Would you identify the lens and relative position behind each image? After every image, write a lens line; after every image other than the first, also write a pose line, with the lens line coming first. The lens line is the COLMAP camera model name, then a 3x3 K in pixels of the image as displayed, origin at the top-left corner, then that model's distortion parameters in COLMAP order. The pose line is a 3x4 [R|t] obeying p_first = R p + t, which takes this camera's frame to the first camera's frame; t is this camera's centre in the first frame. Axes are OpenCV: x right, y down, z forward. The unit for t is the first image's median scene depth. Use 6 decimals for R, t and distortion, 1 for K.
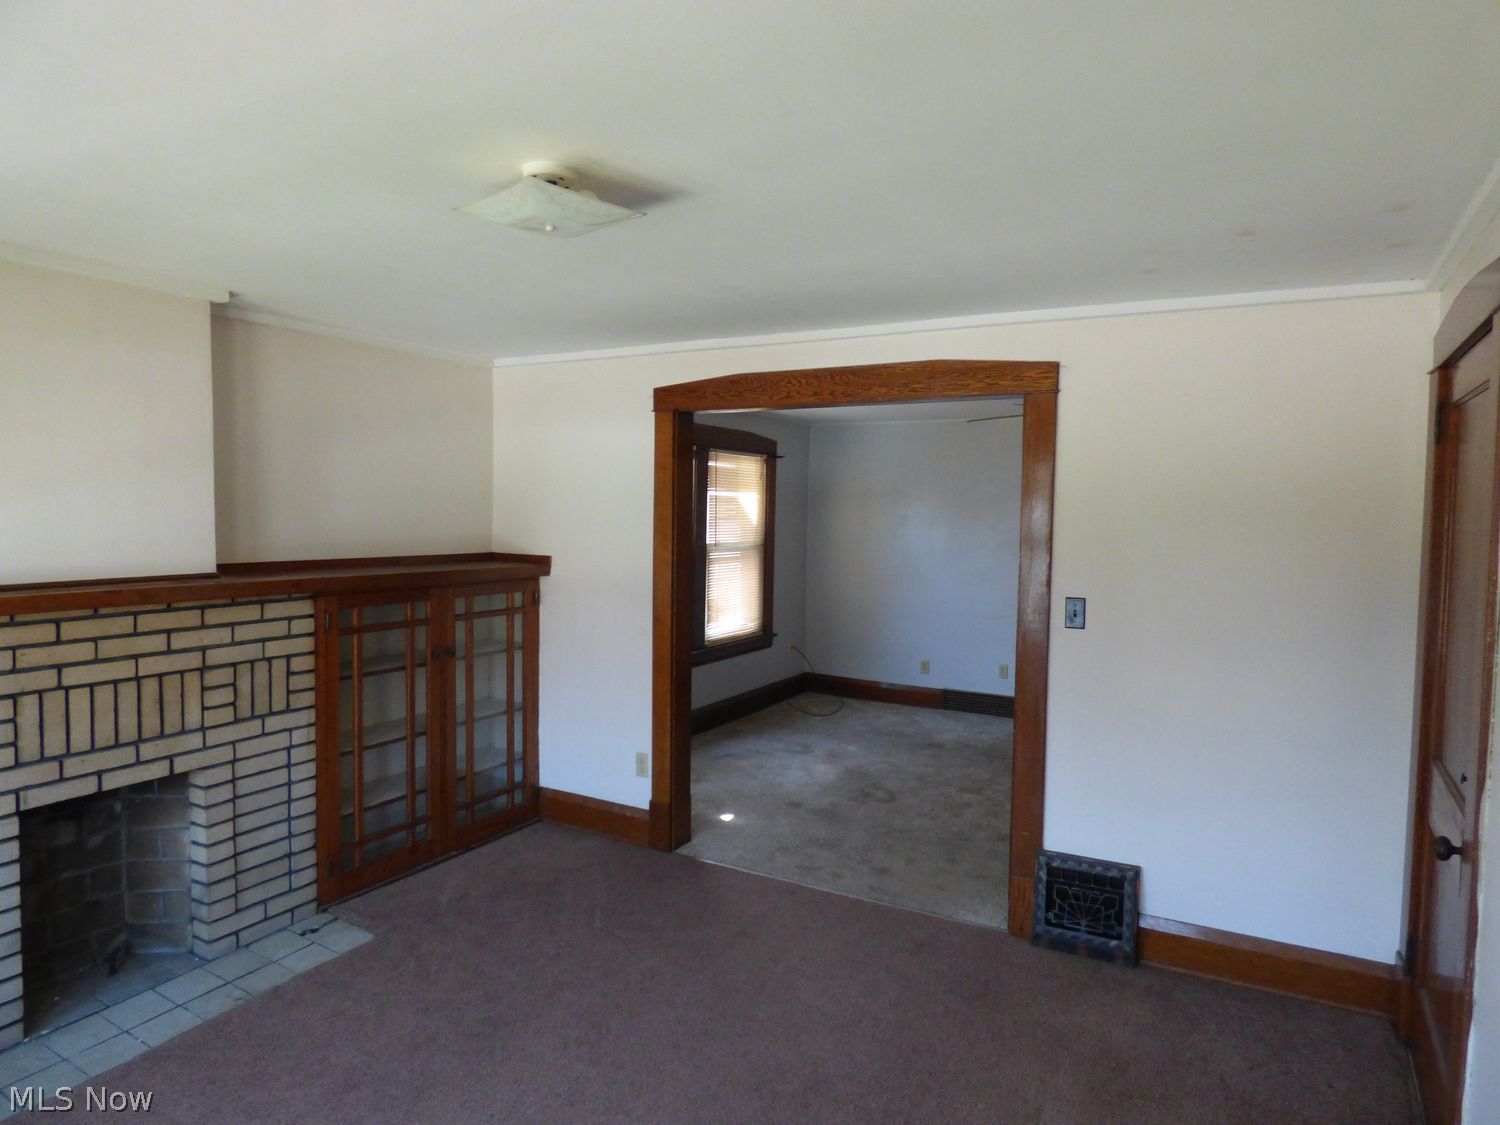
lens RADIAL K [[921.3, 0, 750.0], [0, 921.3, 562.5], [0, 0, 1]] dist [-0.002222, -0.000695]
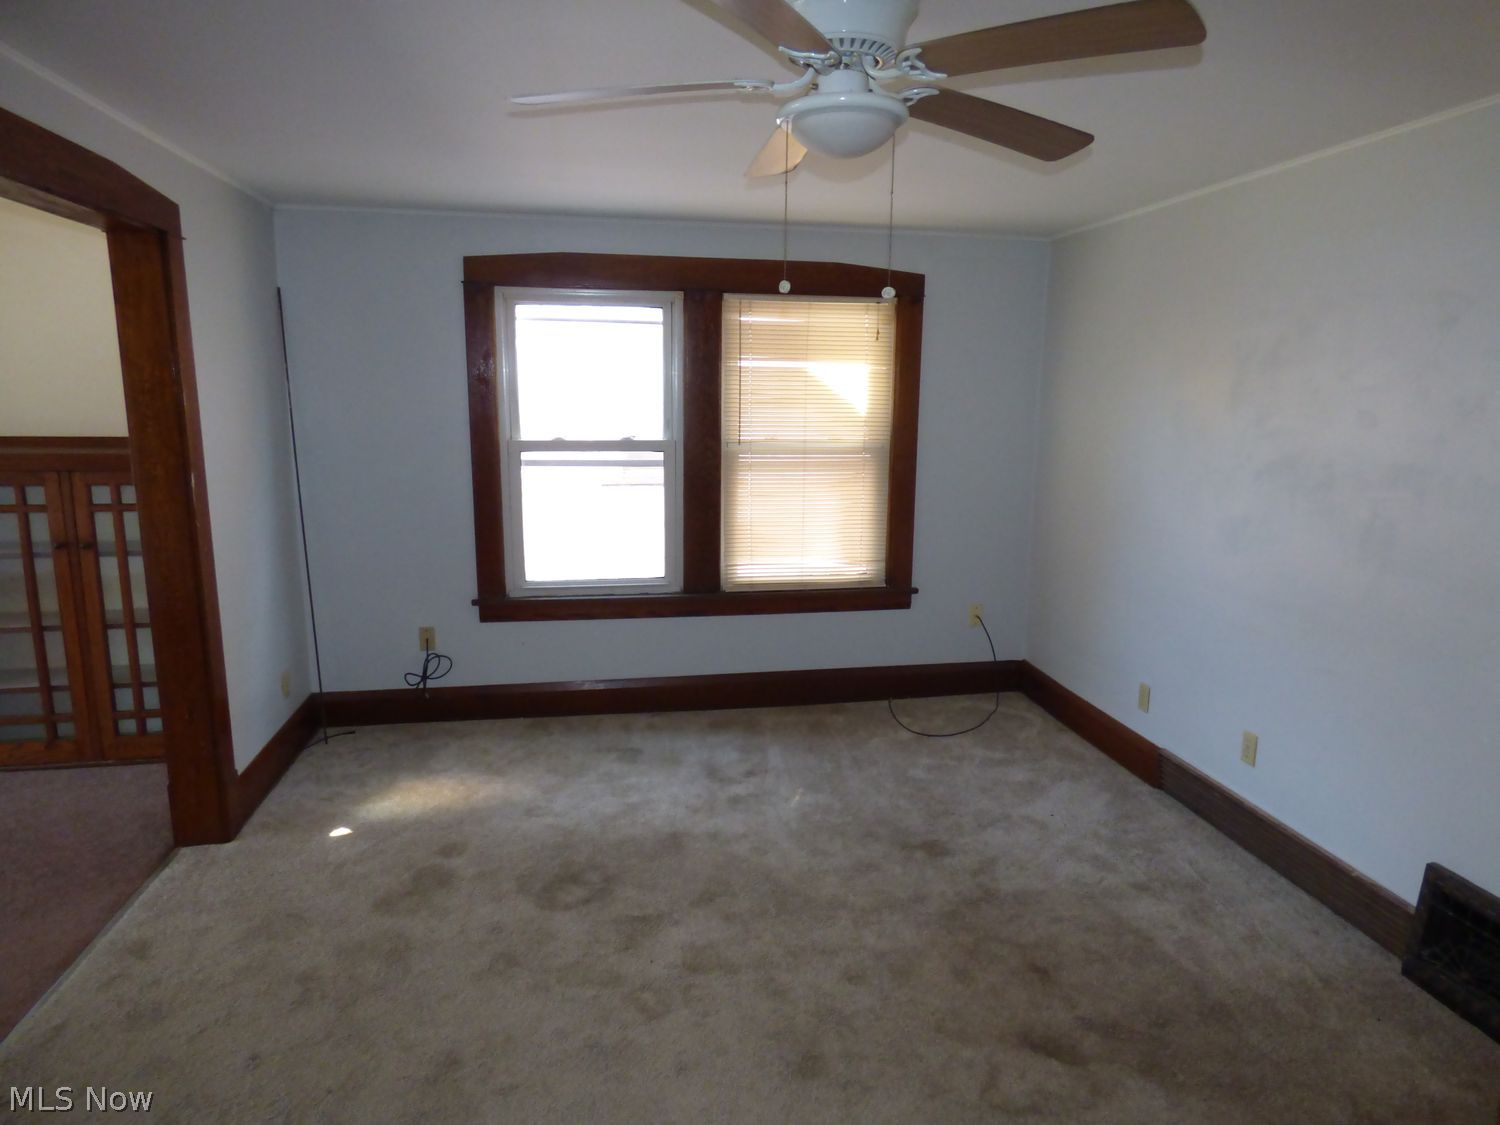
lens RADIAL K [[921.3, 0, 750.0], [0, 921.3, 562.5], [0, 0, 1]] dist [-0.002222, -0.000695]
pose [[0.647663, 0.132284, -0.750356, 0.477101], [-0.046150, 0.989816, 0.134666, -0.022797], [0.760528, -0.052590, 0.647172, 0.567832]]
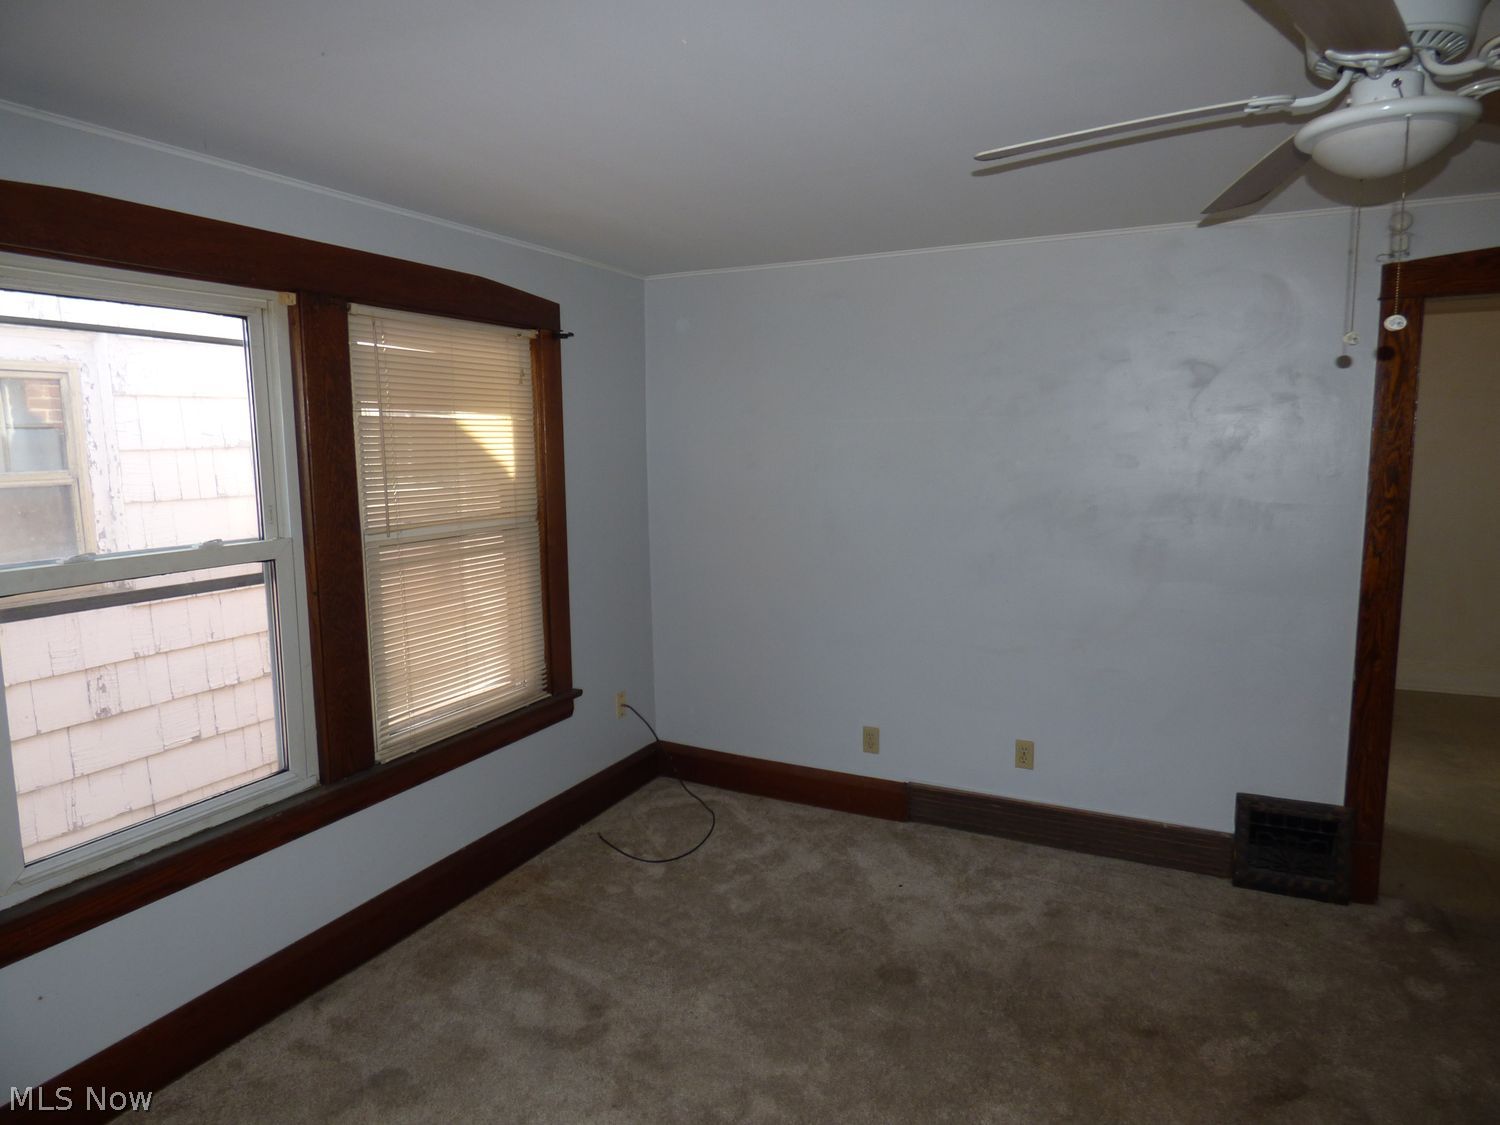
lens RADIAL K [[921.3, 0, 750.0], [0, 921.3, 562.5], [0, 0, 1]] dist [-0.002222, -0.000695]
pose [[0.997686, -0.035818, 0.057796, 0.107112], [0.031521, 0.996787, 0.073631, -0.030921], [-0.060248, -0.071639, 0.995609, 0.552720]]
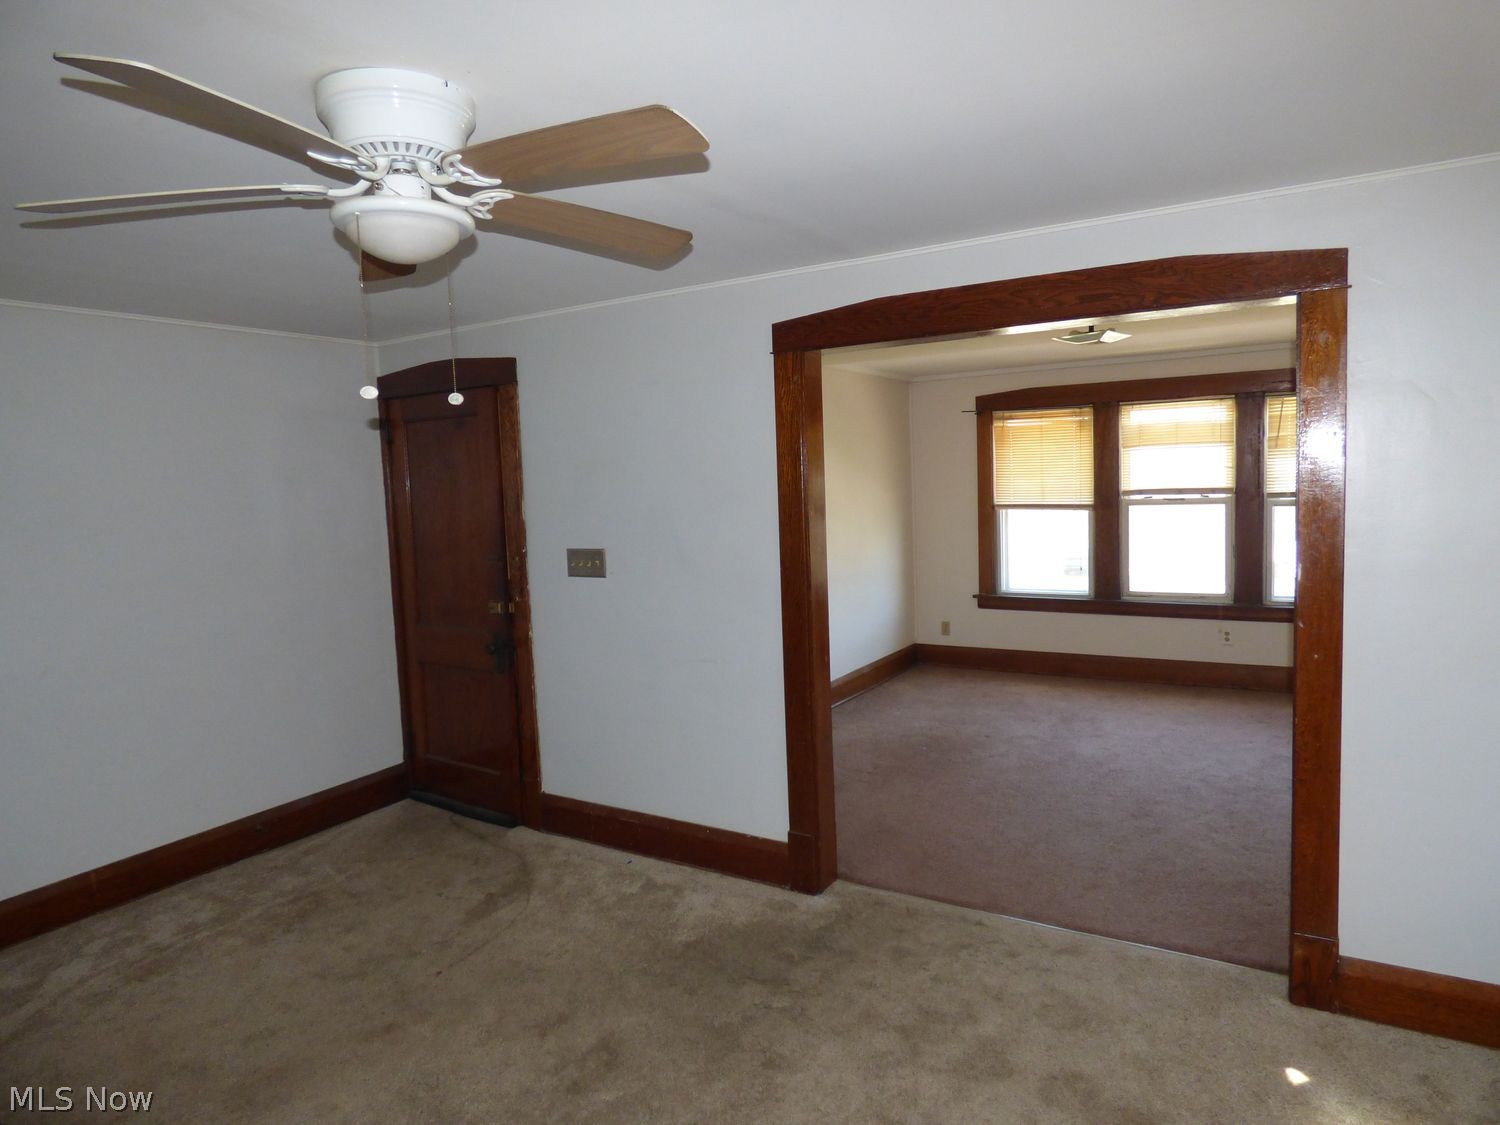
lens RADIAL K [[921.3, 0, 750.0], [0, 921.3, 562.5], [0, 0, 1]] dist [-0.002222, -0.000695]
pose [[-0.999724, 0.001357, 0.023446, 0.177098], [0.004732, 0.989494, 0.144496, -0.042081], [-0.023004, 0.144567, -0.989228, 1.028536]]
